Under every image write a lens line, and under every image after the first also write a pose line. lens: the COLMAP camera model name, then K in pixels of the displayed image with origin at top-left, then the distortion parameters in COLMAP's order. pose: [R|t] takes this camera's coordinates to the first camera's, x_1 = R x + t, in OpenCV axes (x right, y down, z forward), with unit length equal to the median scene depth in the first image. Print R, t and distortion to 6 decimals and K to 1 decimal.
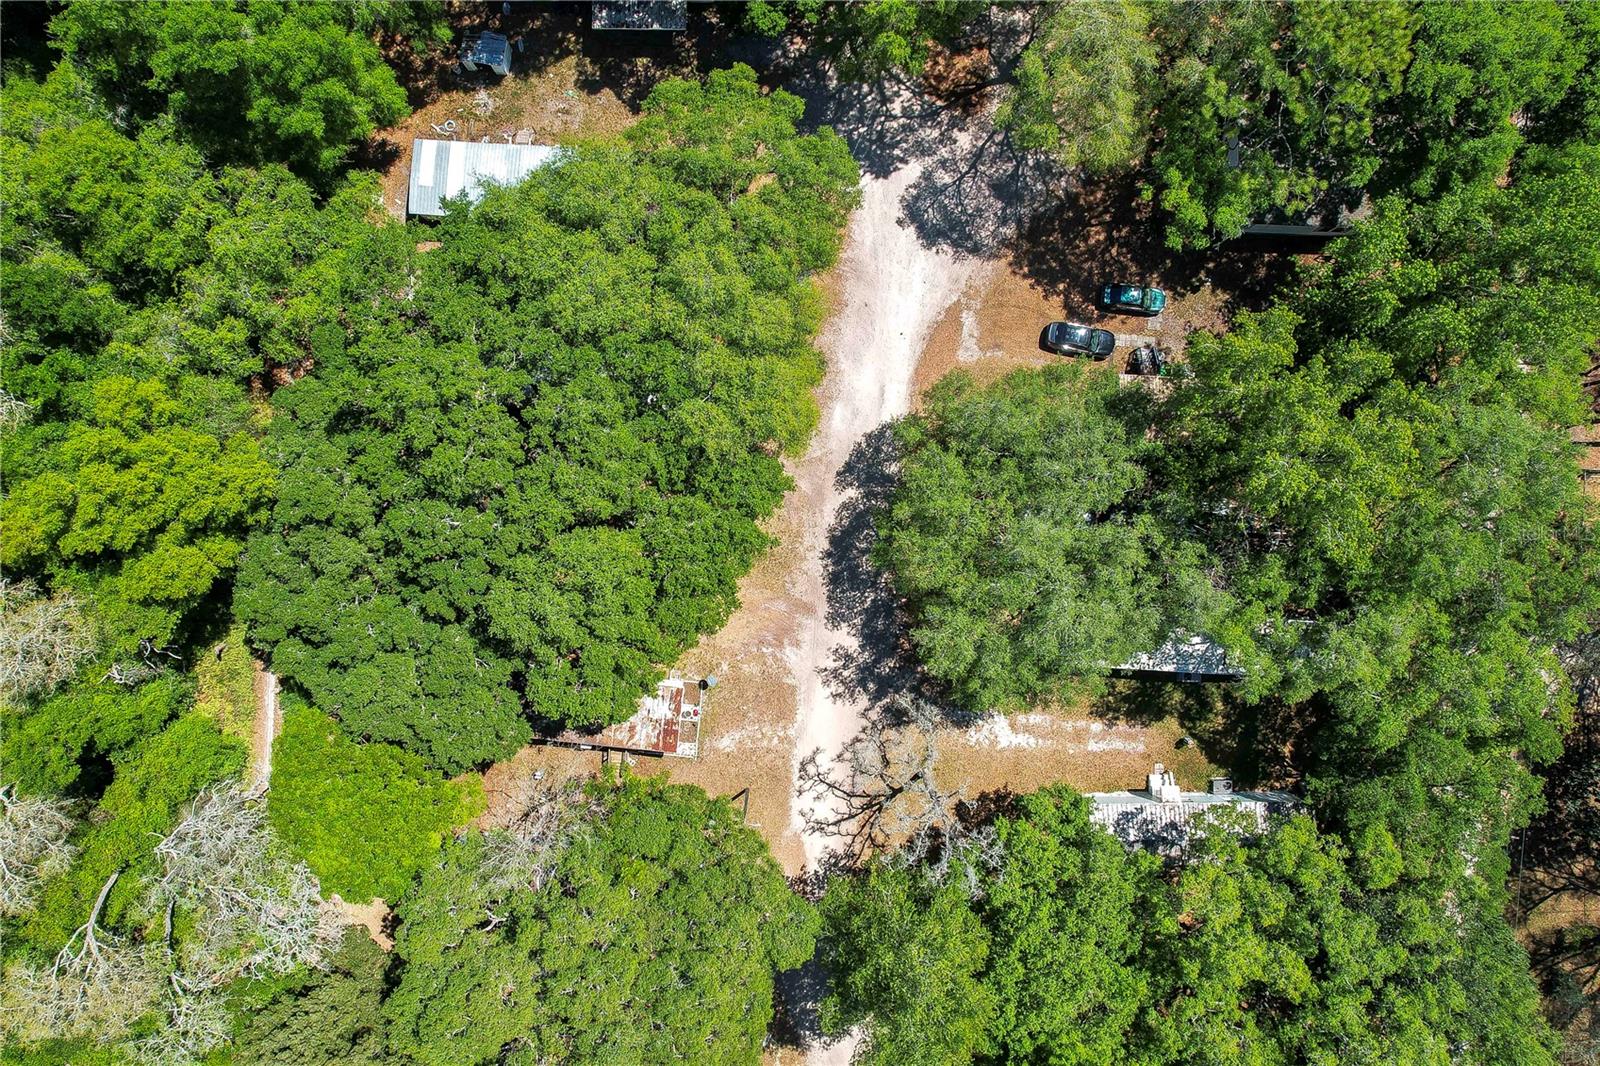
lens RADIAL K [[1057.0, 0, 800.0], [0, 1057.0, 533.0], [0, 0, 1]] dist [-0.069251, 0.057927]
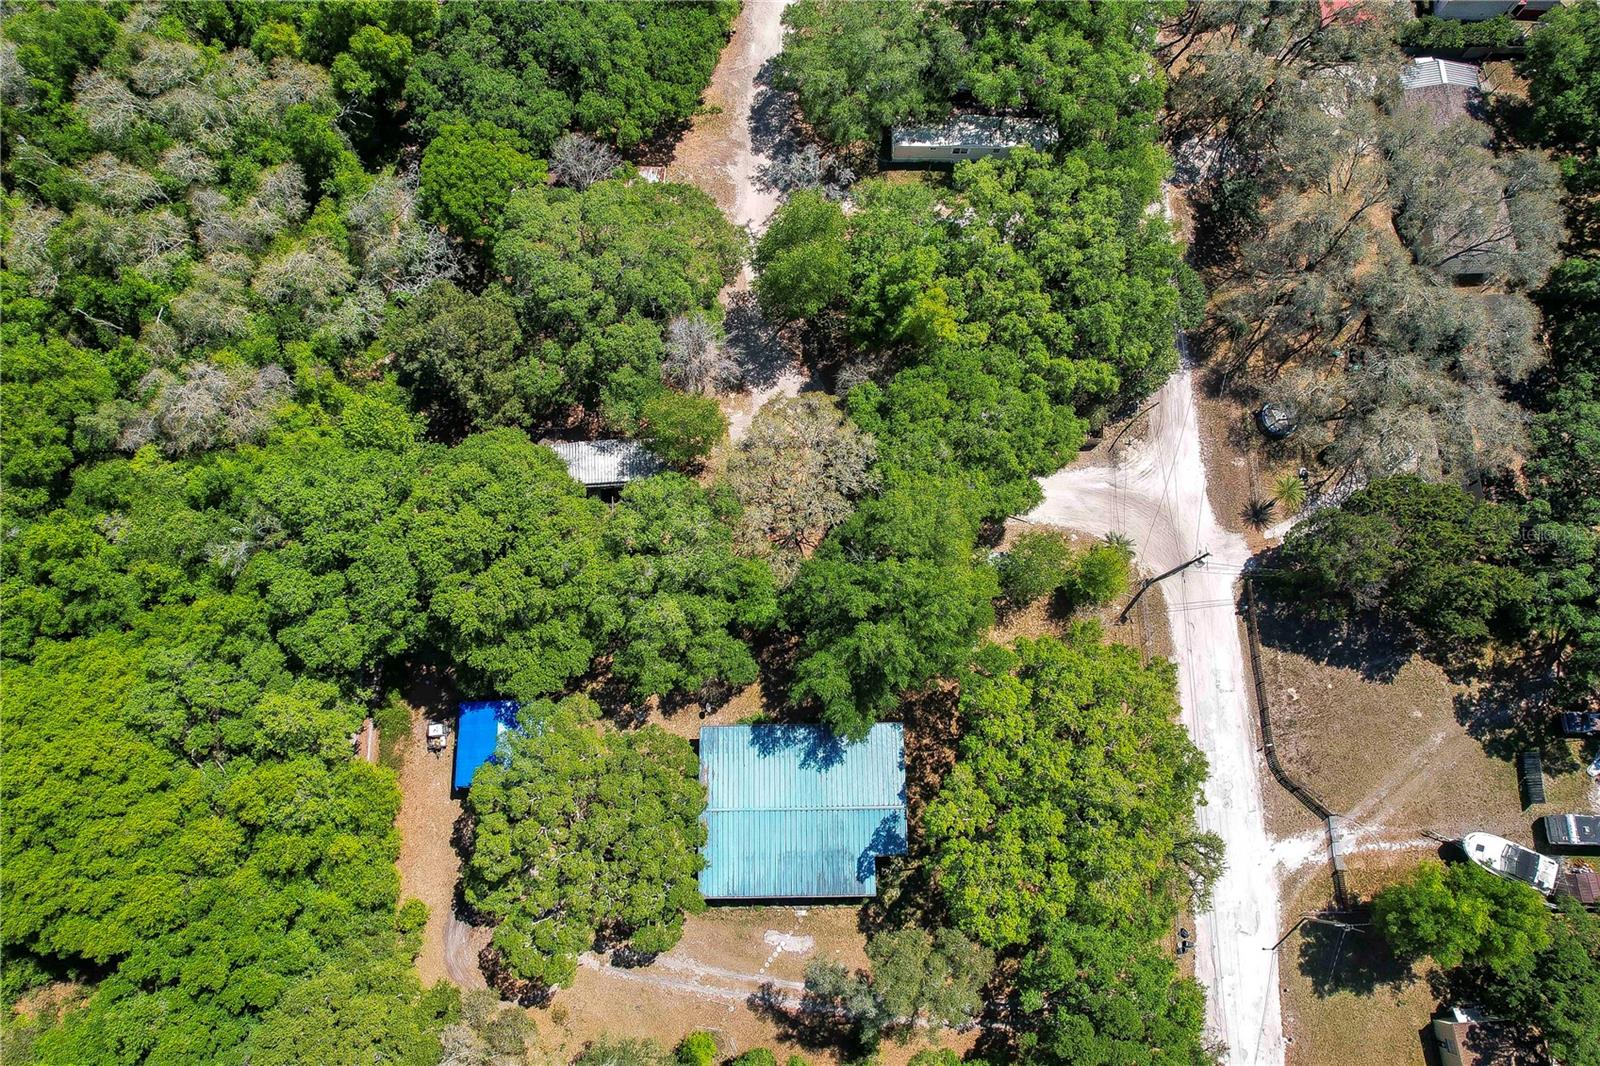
lens RADIAL K [[1054.1, 0, 798.3], [0, 1054.1, 523.7], [0, 0, 1]] dist [-0.043678, 0.001827]
pose [[0.998236, -0.055246, 0.021761, 0.038126], [0.059068, 0.961304, -0.269083, 1.391138], [-0.006053, 0.269894, 0.962871, -0.528778]]
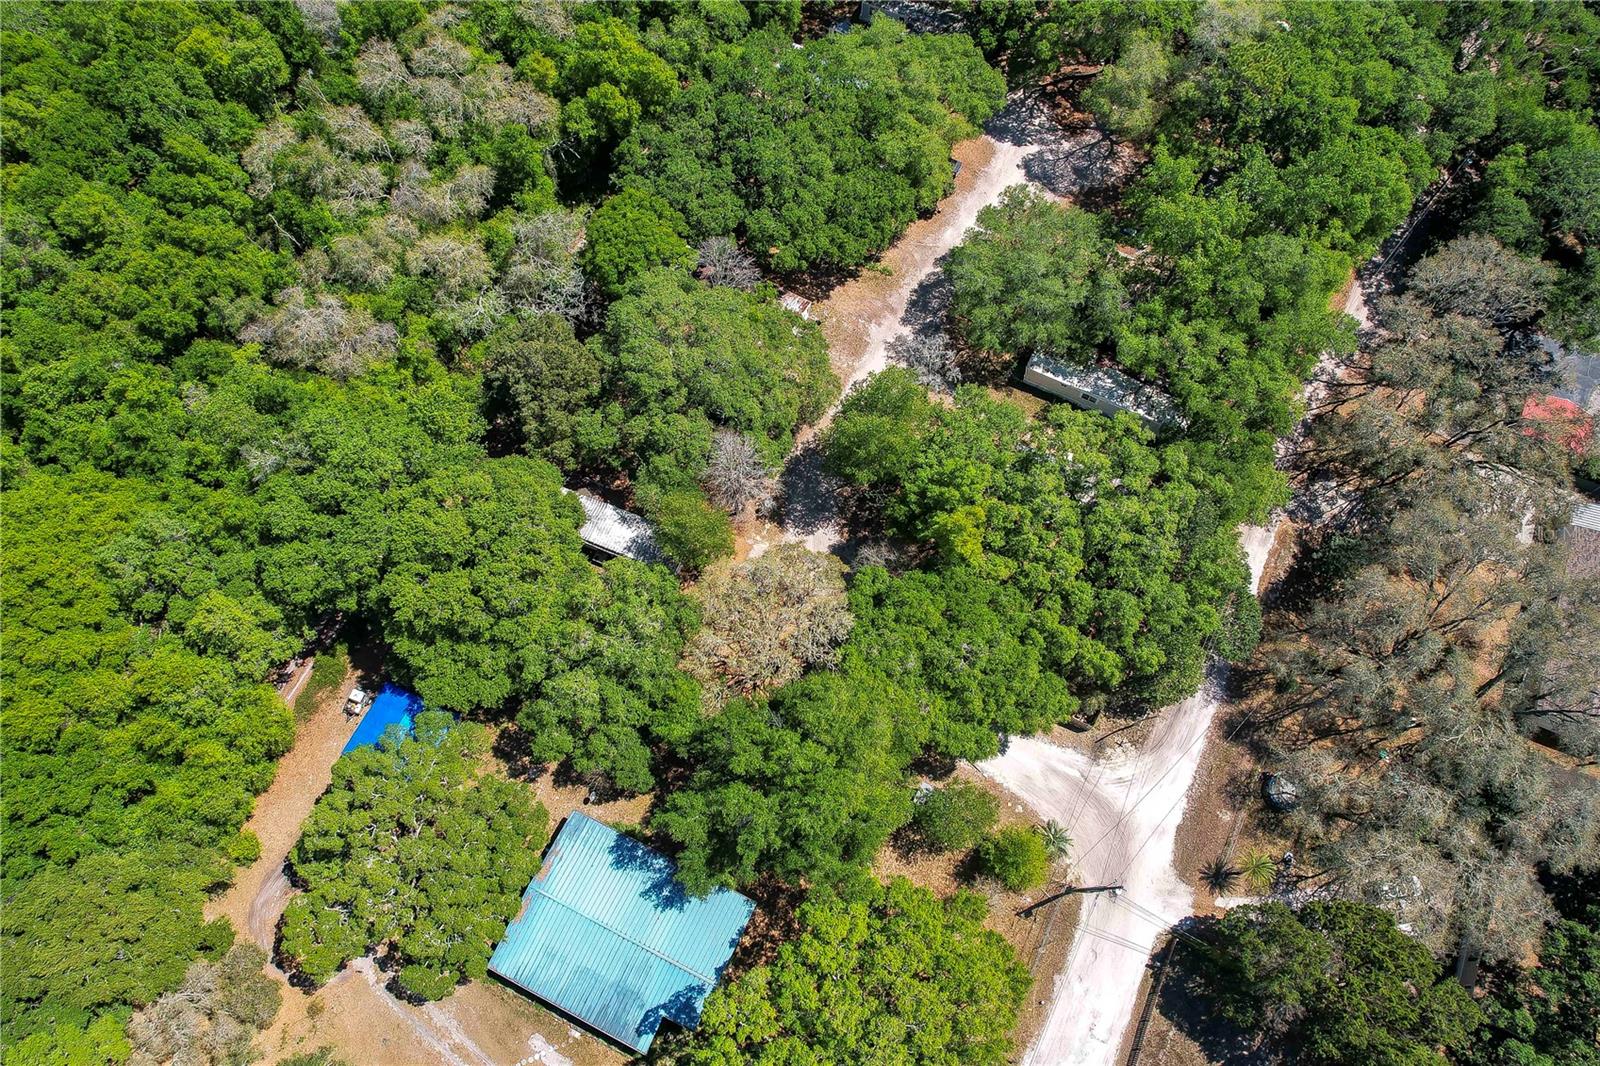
lens RADIAL K [[1057.0, 0, 800.0], [0, 1057.0, 533.0], [0, 0, 1]] dist [-0.069251, 0.057927]
pose [[0.918858, 0.362615, -0.155596, 0.335606], [-0.394578, 0.847156, -0.355857, 1.318917], [0.002775, 0.388377, 0.921497, -0.521929]]
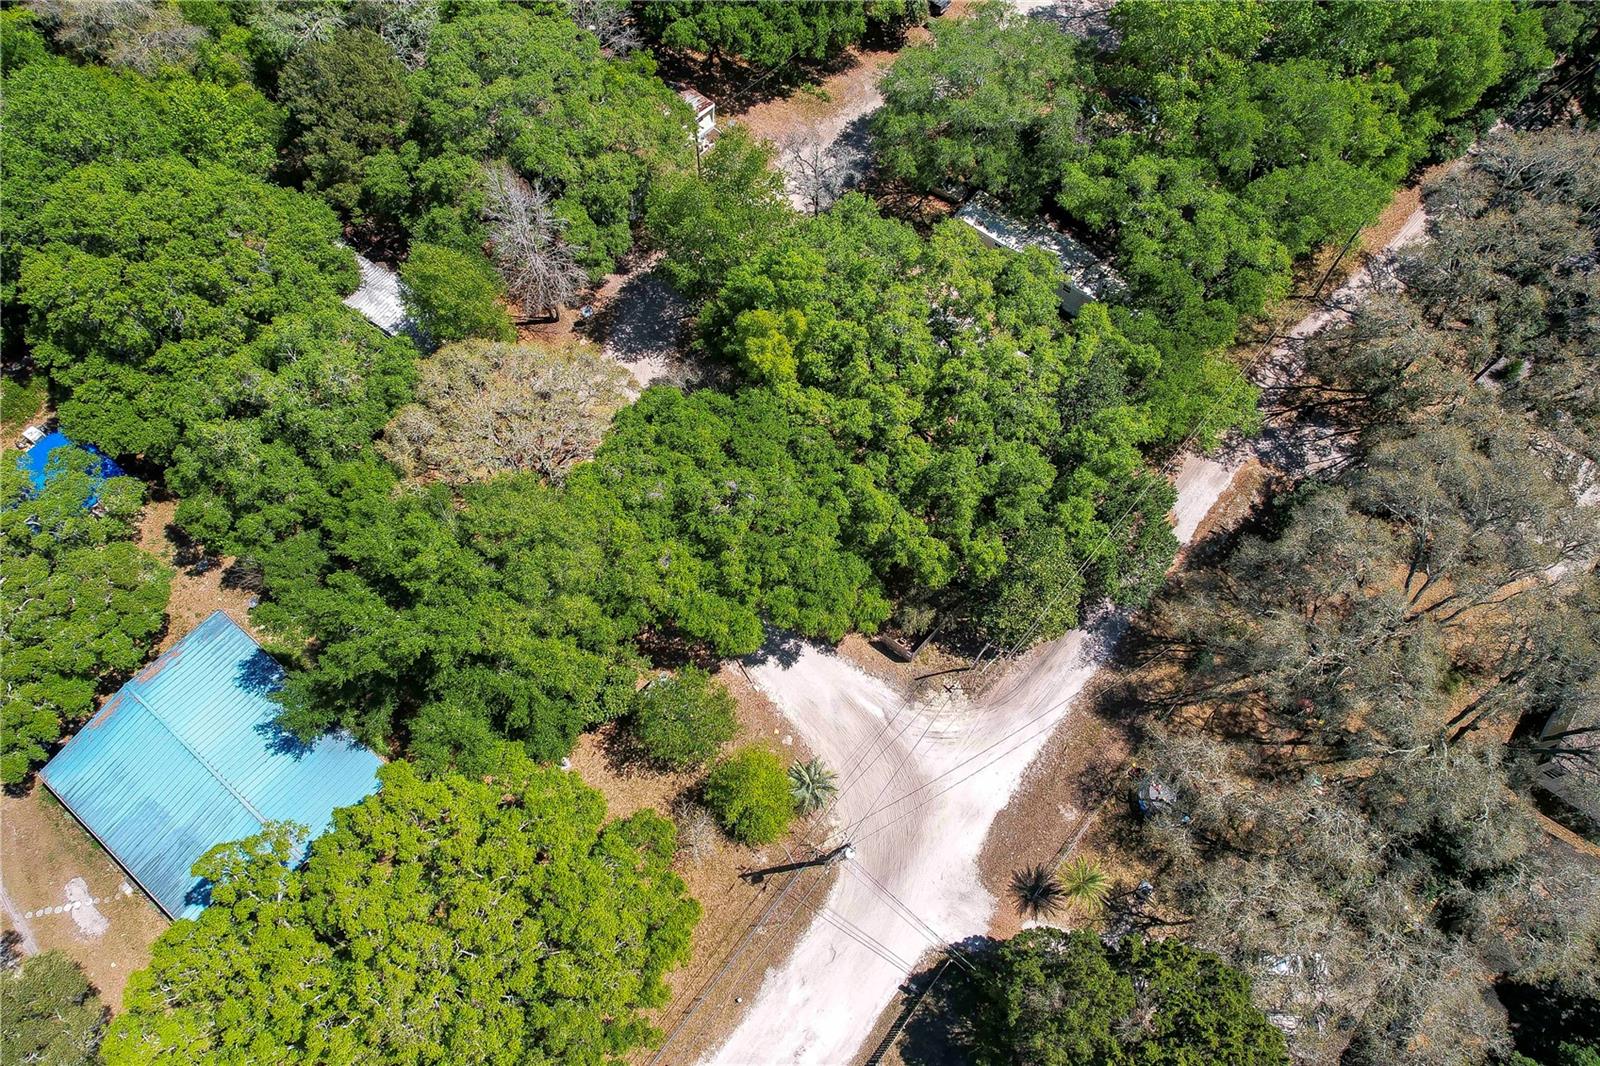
lens RADIAL K [[1057.0, 0, 800.0], [0, 1057.0, 533.0], [0, 0, 1]] dist [-0.069251, 0.057927]
pose [[0.811414, 0.525506, -0.255836, 0.773864], [-0.584452, 0.733166, -0.347682, 1.195149], [0.004861, 0.431638, 0.902034, -0.001641]]
